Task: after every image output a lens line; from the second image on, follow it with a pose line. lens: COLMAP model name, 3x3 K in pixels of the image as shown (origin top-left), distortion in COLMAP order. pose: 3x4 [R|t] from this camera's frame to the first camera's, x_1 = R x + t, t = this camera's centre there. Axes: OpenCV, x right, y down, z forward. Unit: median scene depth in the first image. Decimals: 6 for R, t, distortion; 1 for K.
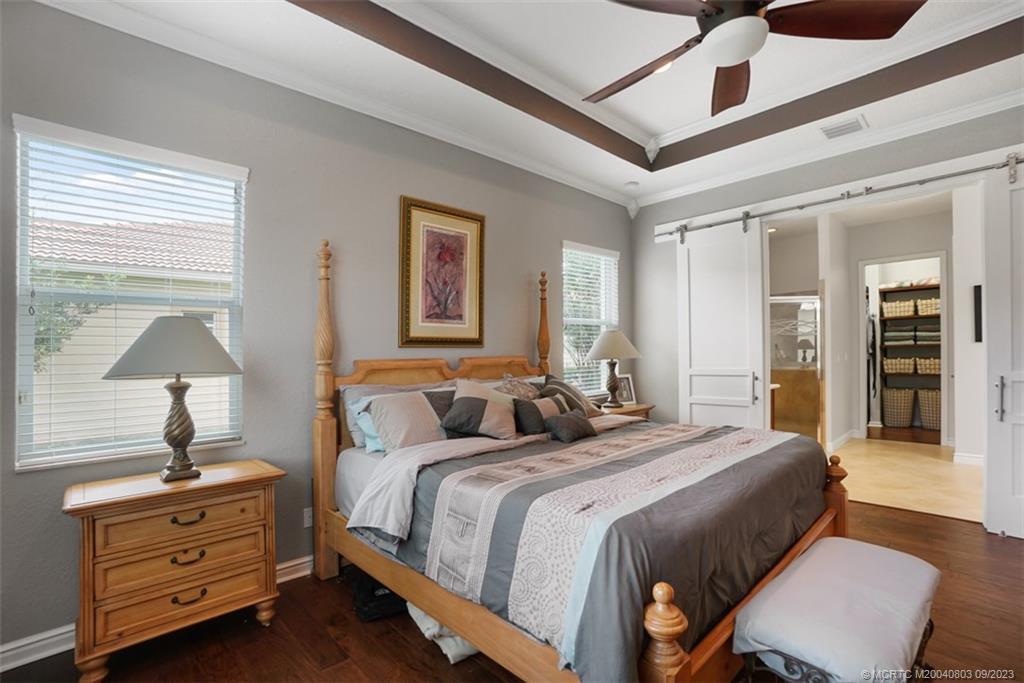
lens RADIAL K [[464.5, 0, 512.5], [0, 464.5, 345.2], [0, 0, 1]] dist [-0.016547, 0.005641]
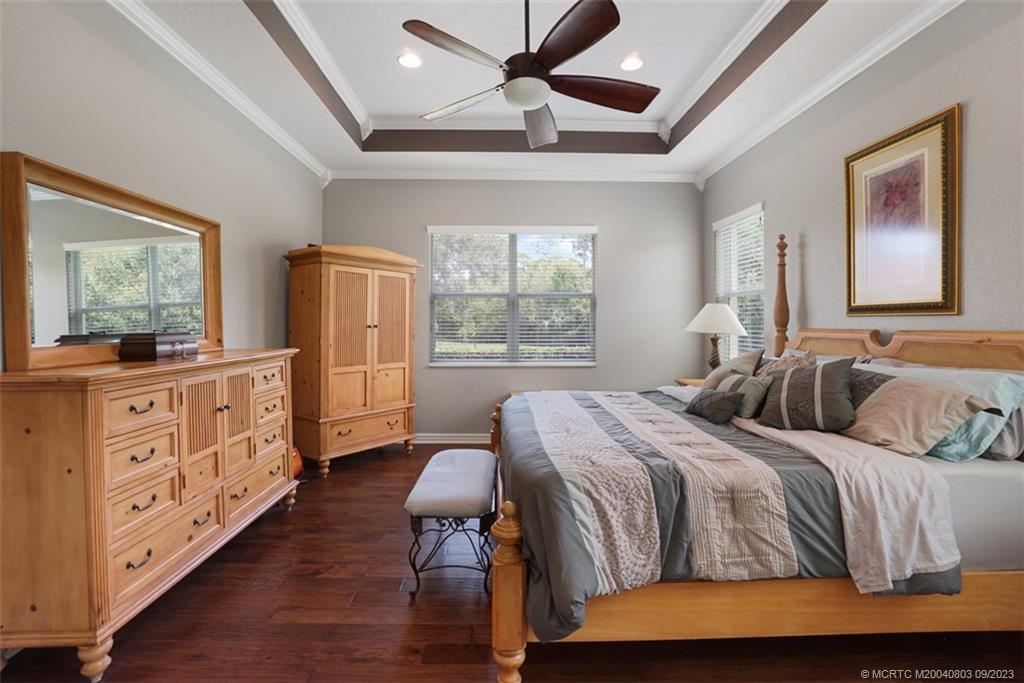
lens RADIAL K [[464.5, 0, 510.8], [0, 464.5, 331.9], [0, 0, 1]] dist [-0.016547, 0.005641]
pose [[-0.660621, 0.027285, -0.750224, 0.870346], [0.013192, 0.999607, 0.024738, 0.003817], [0.750604, 0.006445, -0.660721, 1.037155]]
